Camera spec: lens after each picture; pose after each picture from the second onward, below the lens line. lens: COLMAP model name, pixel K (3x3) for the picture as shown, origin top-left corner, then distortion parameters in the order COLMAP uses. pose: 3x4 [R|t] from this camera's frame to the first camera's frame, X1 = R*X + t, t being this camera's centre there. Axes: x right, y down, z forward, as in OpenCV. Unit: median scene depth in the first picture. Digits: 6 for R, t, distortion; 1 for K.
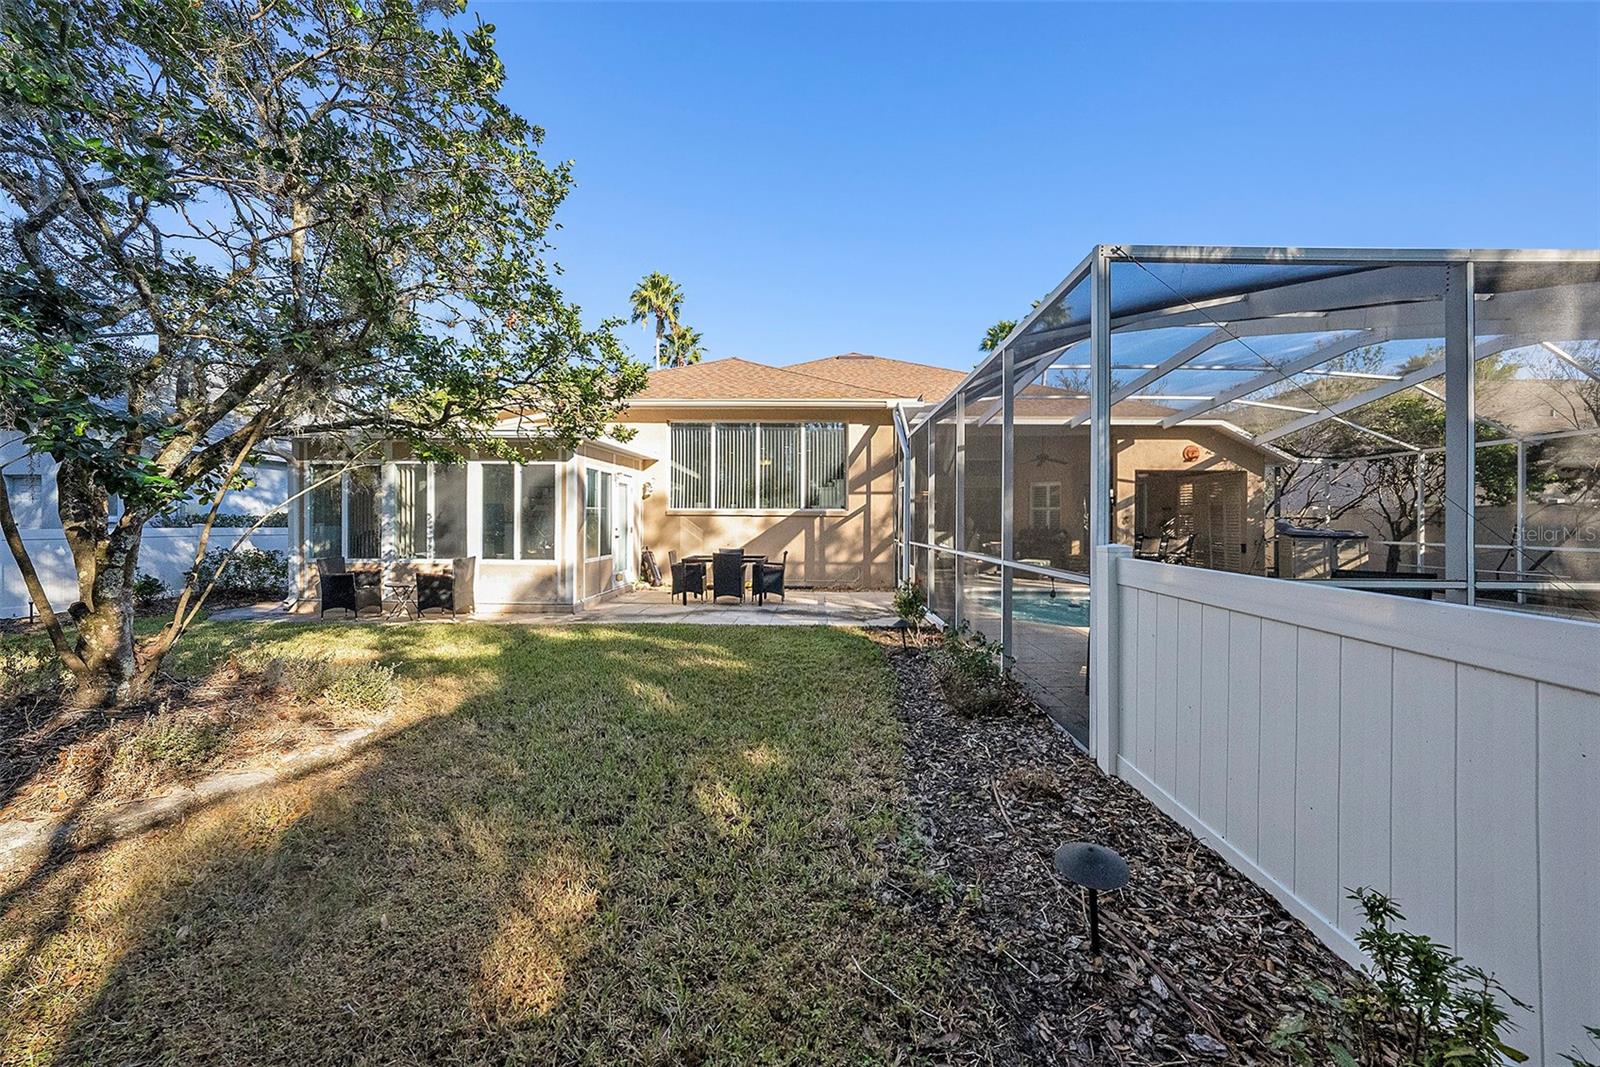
lens RADIAL K [[563.6, 0, 804.5], [0, 563.6, 523.2], [0, 0, 1]] dist [-0.023011, 0.003342]
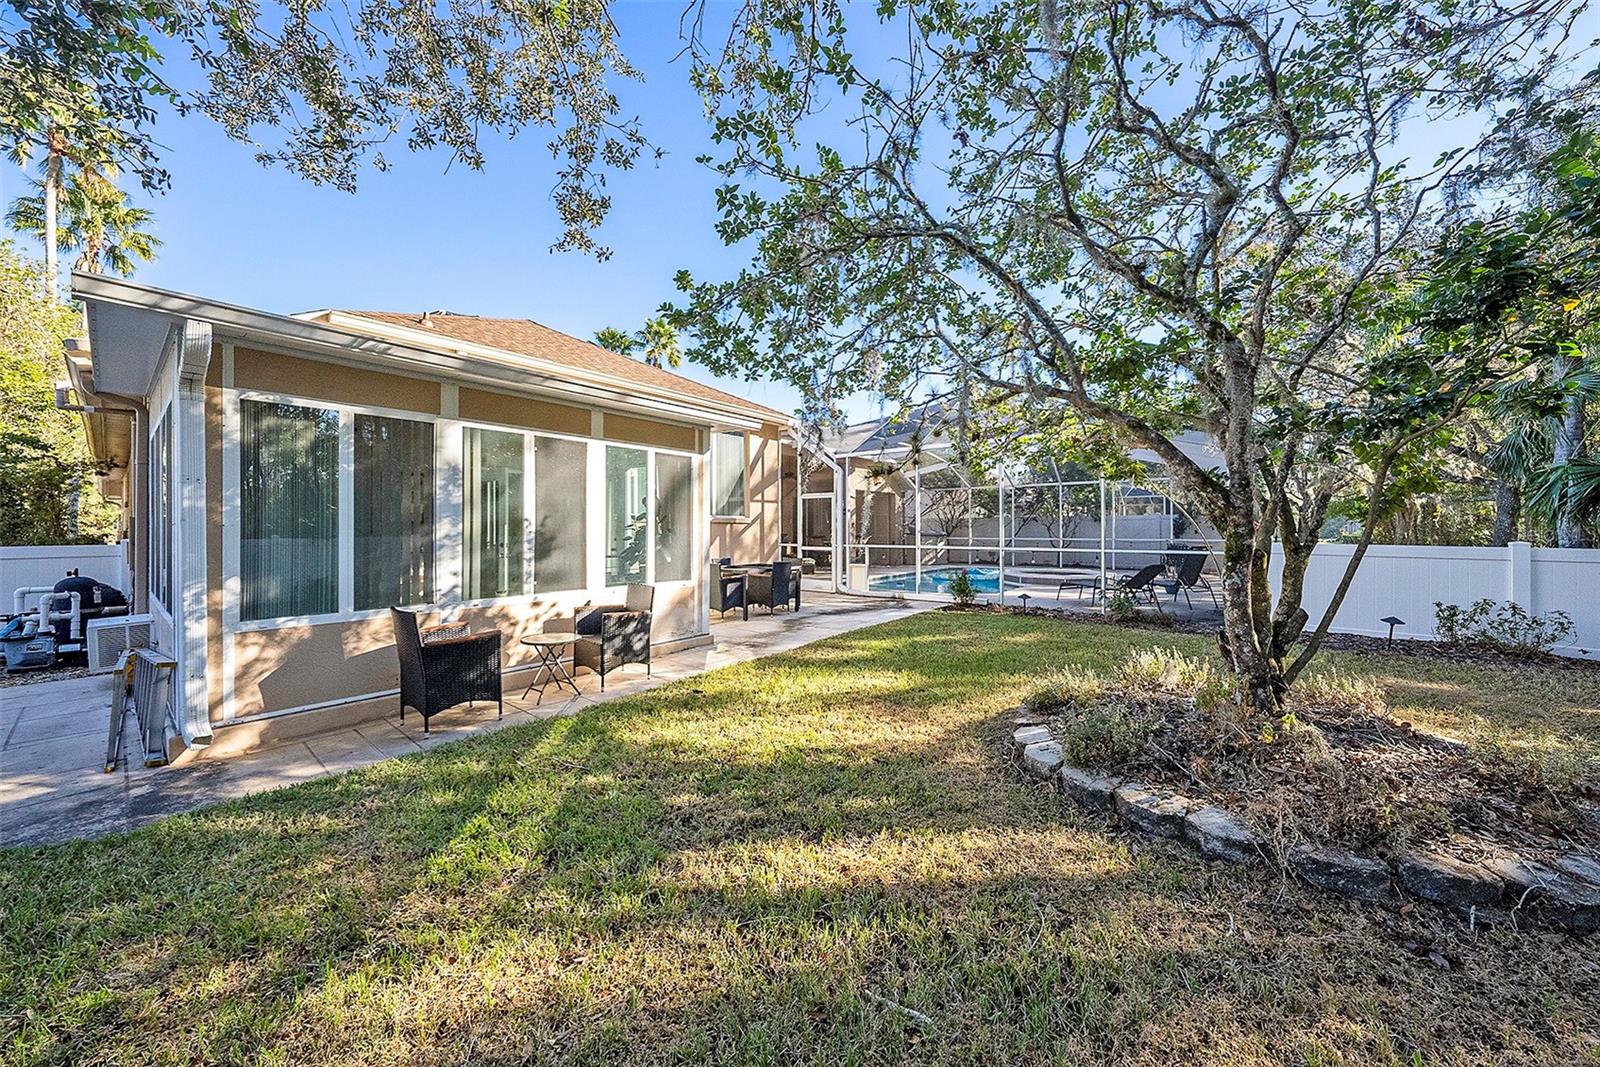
lens RADIAL K [[563.6, 0, 798.3], [0, 563.6, 530.1], [0, 0, 1]] dist [-0.023011, 0.003342]
pose [[0.615791, -0.007092, 0.787878, -0.961560], [0.004274, 0.999975, 0.005660, -0.006815], [-0.787898, -0.000119, 0.615806, 0.405153]]
